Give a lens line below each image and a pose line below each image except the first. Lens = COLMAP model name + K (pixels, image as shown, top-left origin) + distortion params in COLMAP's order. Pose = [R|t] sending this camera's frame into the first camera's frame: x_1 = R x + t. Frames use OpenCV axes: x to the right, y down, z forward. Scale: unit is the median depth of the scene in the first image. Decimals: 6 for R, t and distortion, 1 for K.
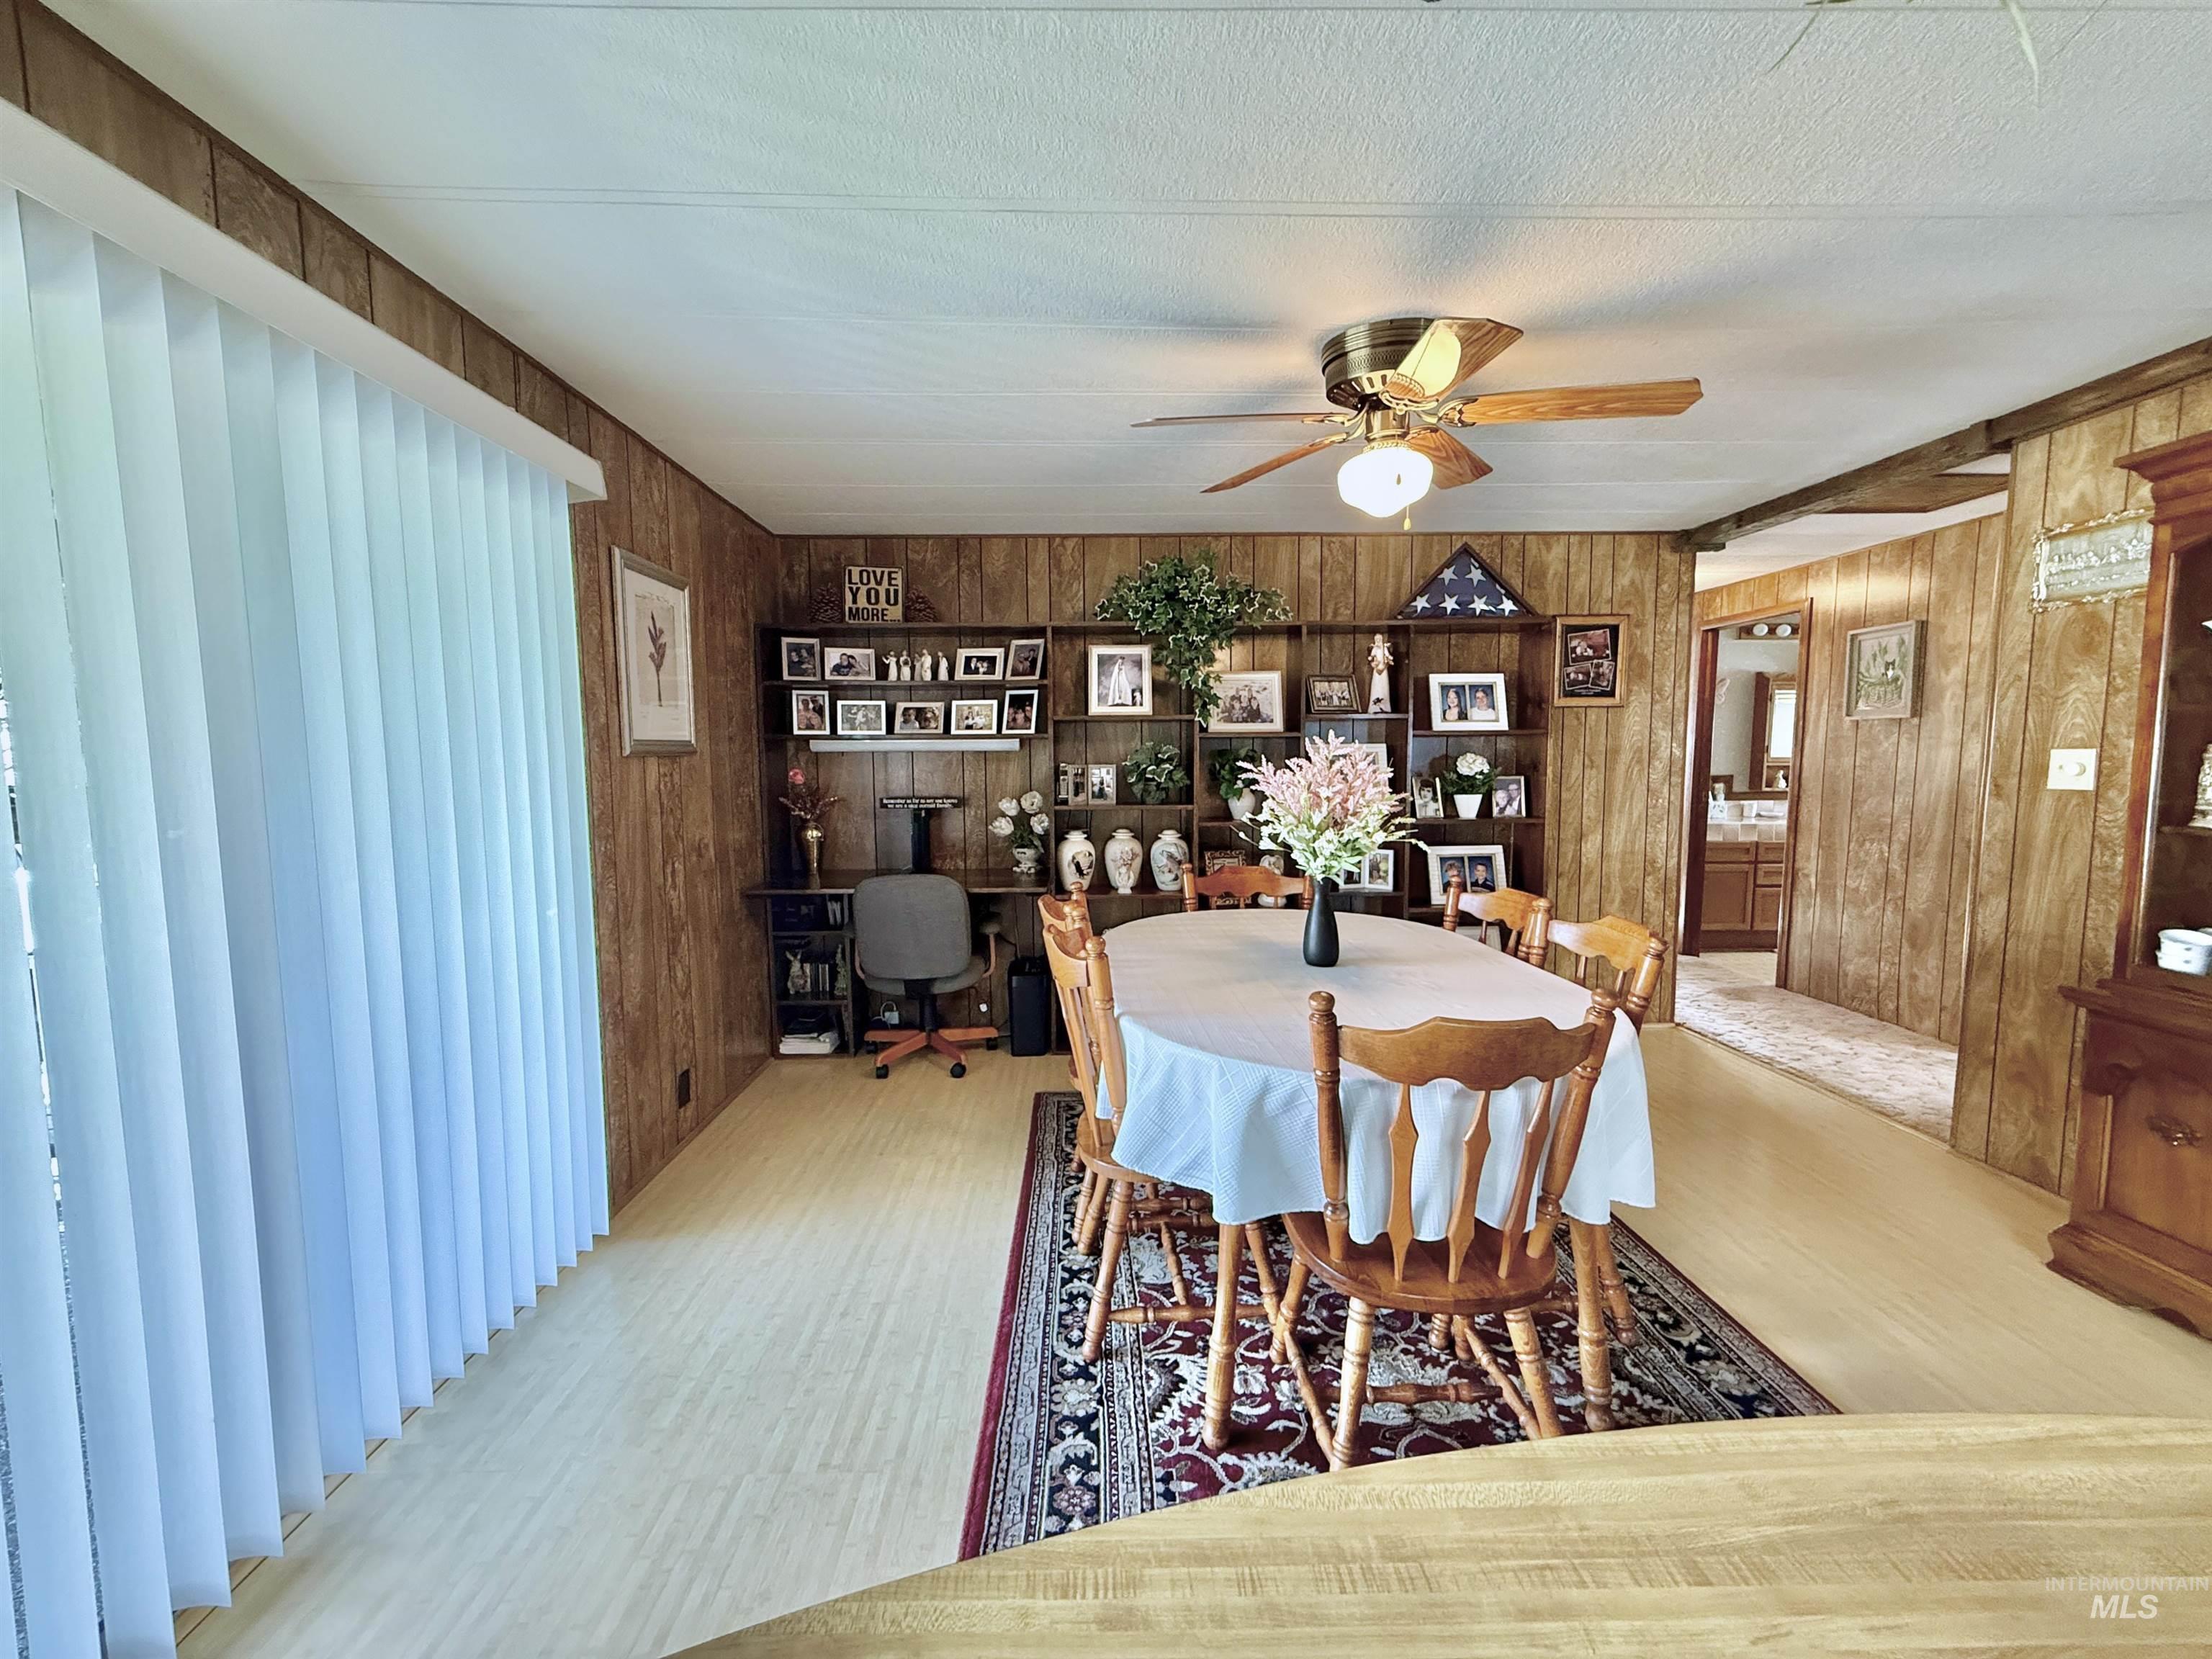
lens RADIAL K [[882.8, 0, 1099.3], [0, 882.8, 831.0], [0, 0, 1]] dist [-0.000257, 0.000059]
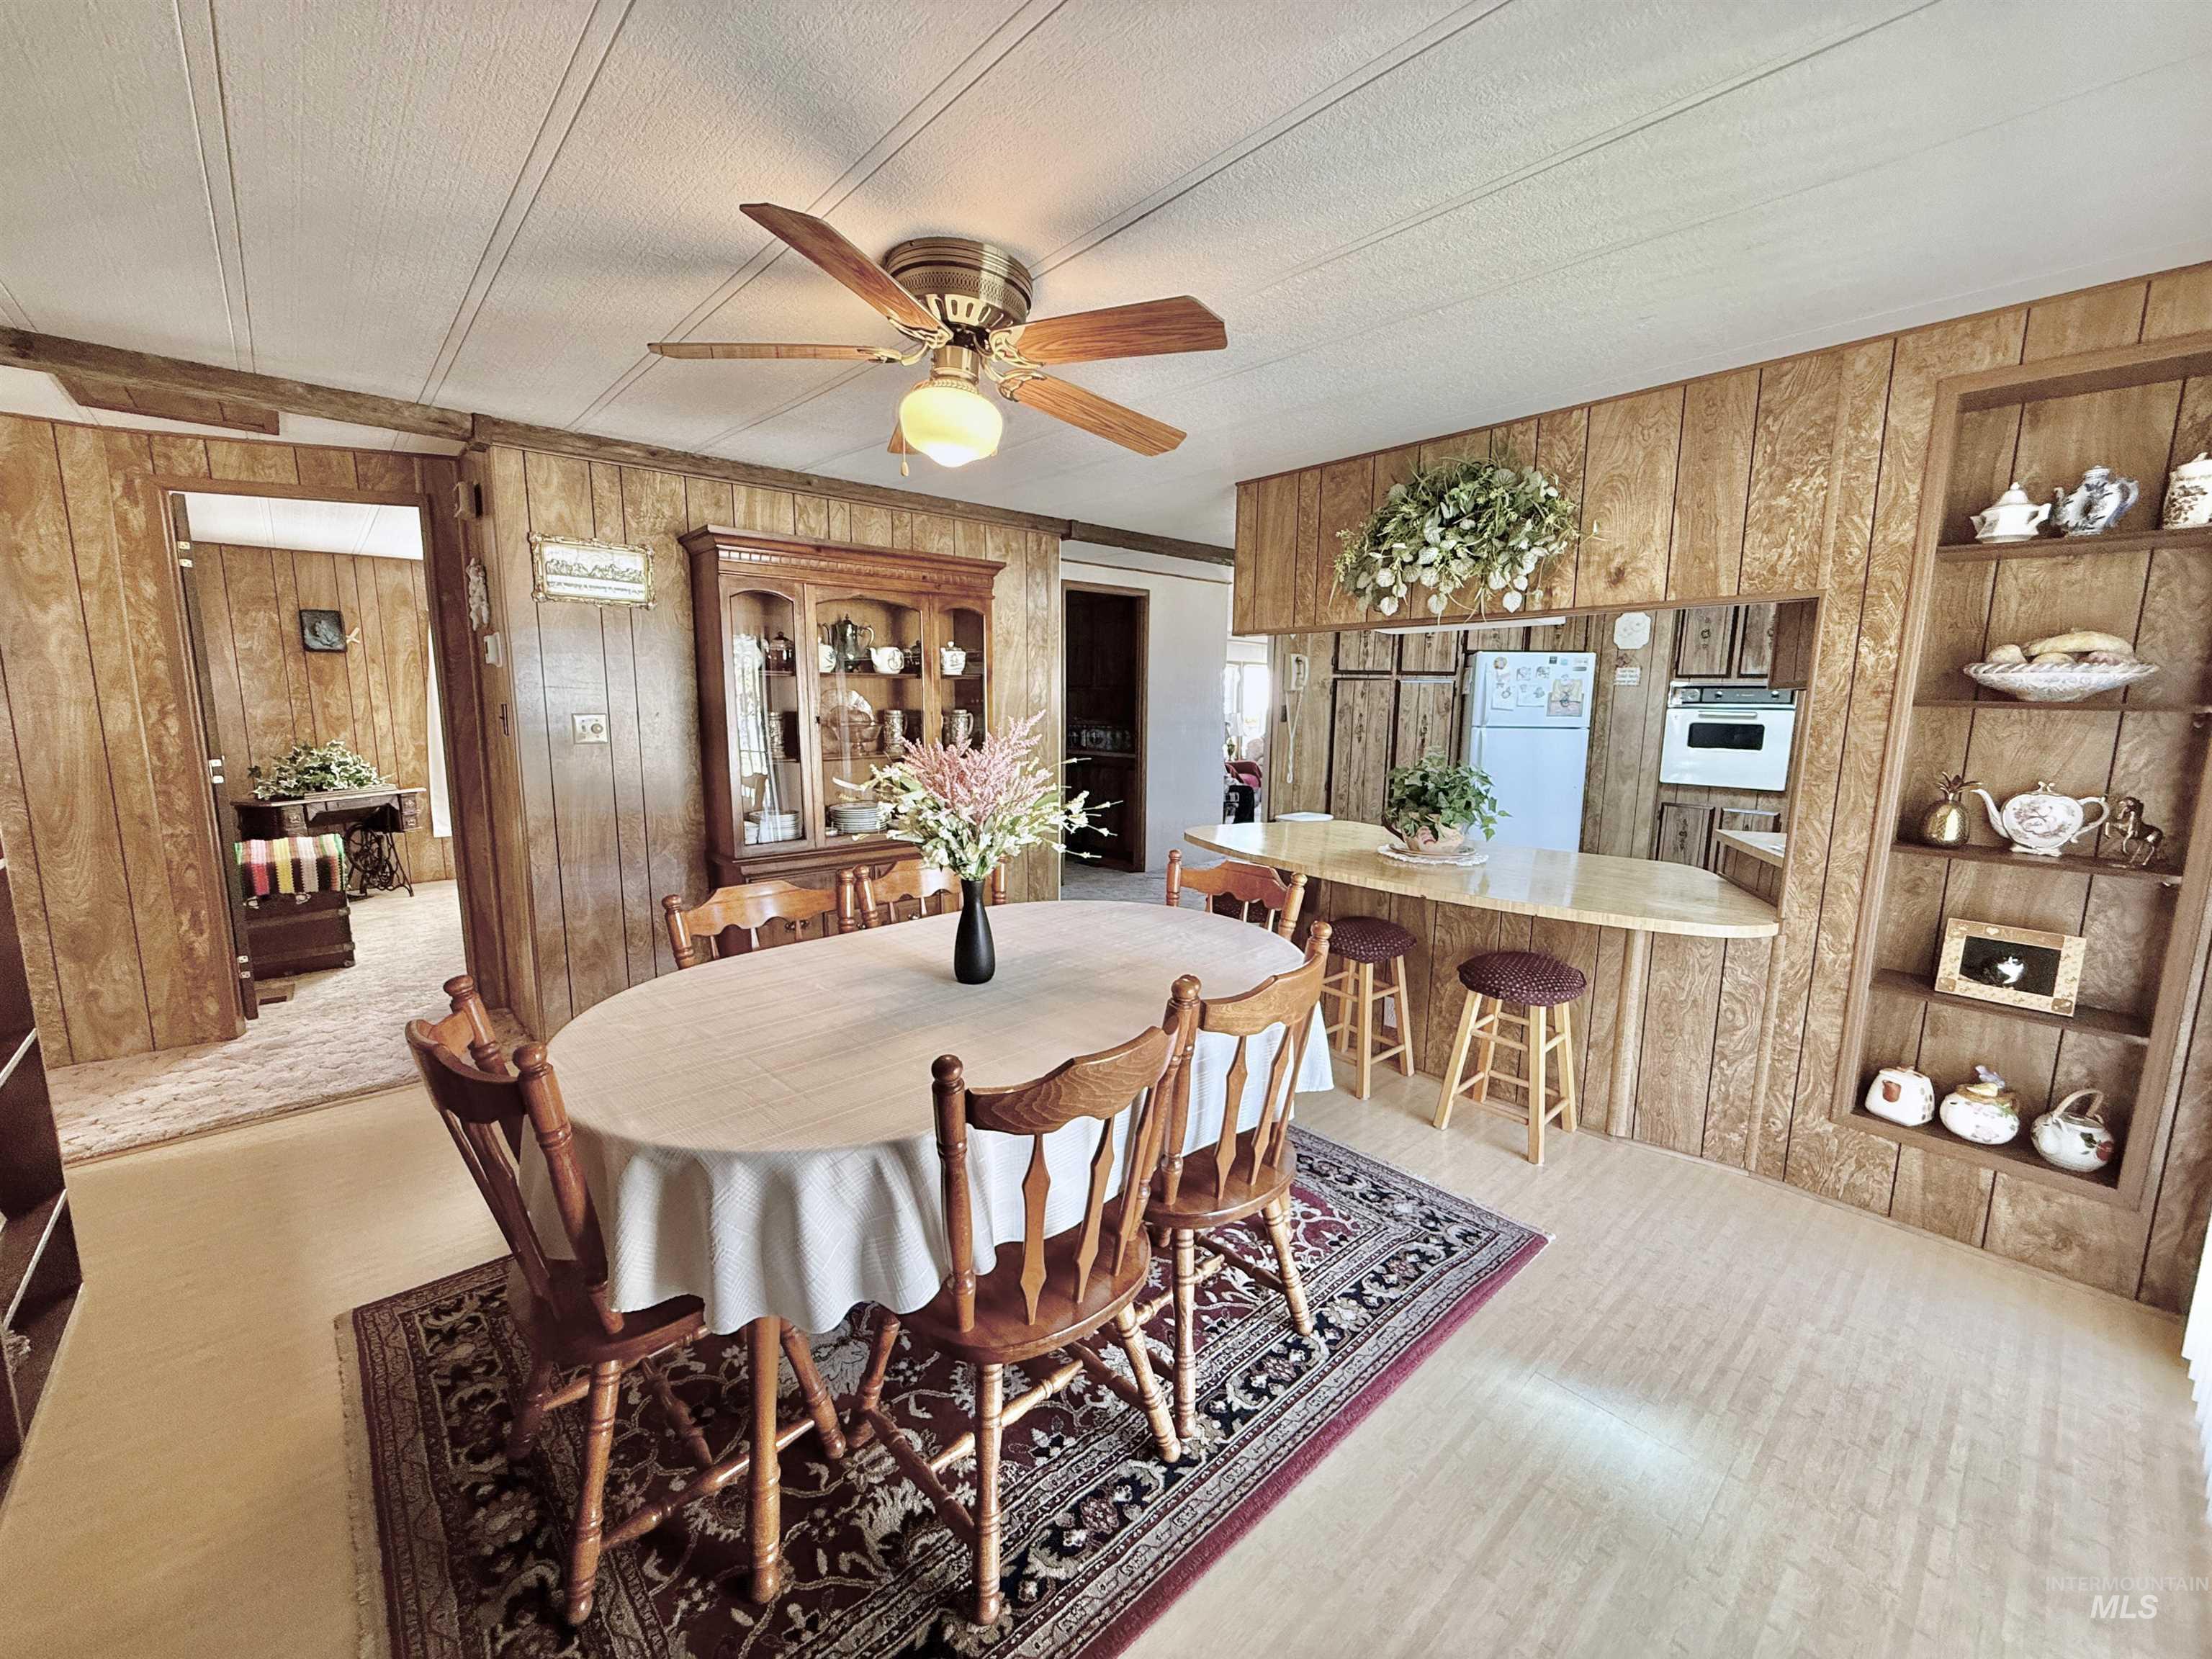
lens RADIAL K [[882.8, 0, 1100.3], [0, 882.8, 833.6], [0, 0, 1]] dist [-0.000257, 0.000059]
pose [[-0.658030, -0.116704, 0.743893, -0.266115], [0.057939, 0.977140, 0.204547, -0.092347], [-0.750760, 0.177698, -0.636226, 0.838019]]
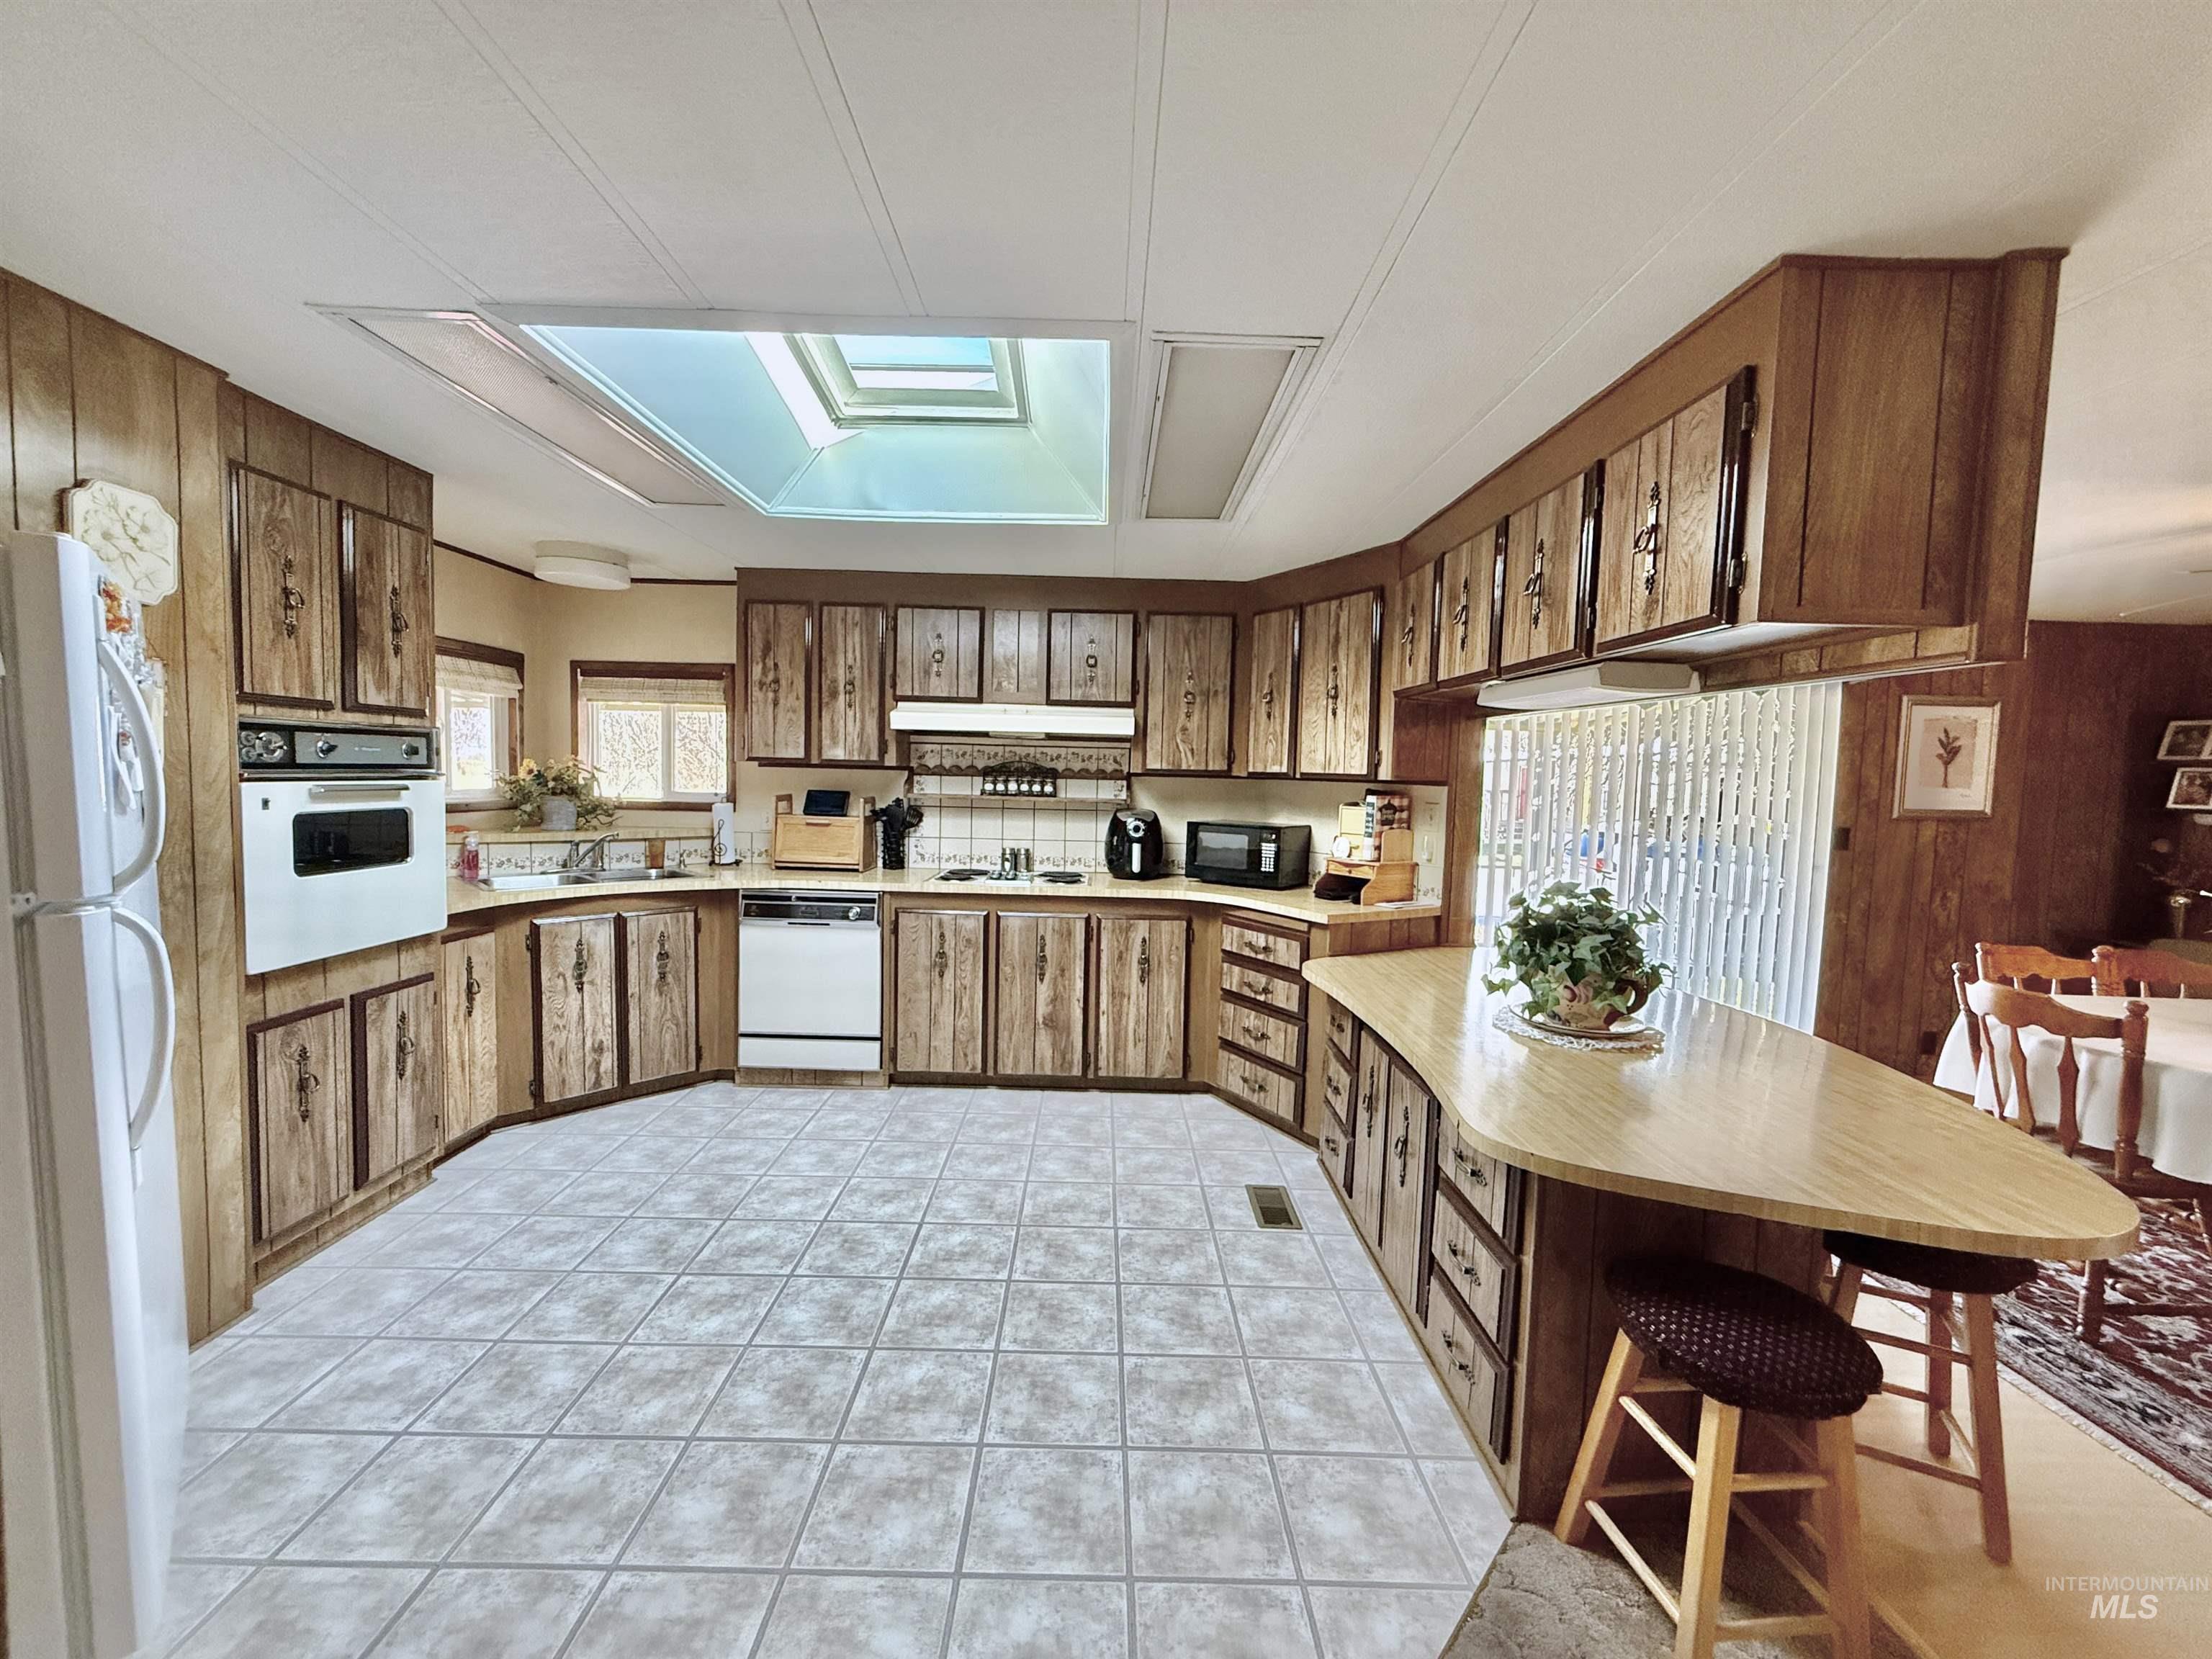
lens RADIAL K [[882.8, 0, 1101.7], [0, 882.8, 831.9], [0, 0, 1]] dist [-0.000257, 0.000059]
pose [[-0.018912, 0.073026, -0.997151, 0.778144], [-0.113262, 0.990753, 0.074705, -0.010659], [0.993385, 0.114352, -0.010466, -0.313365]]
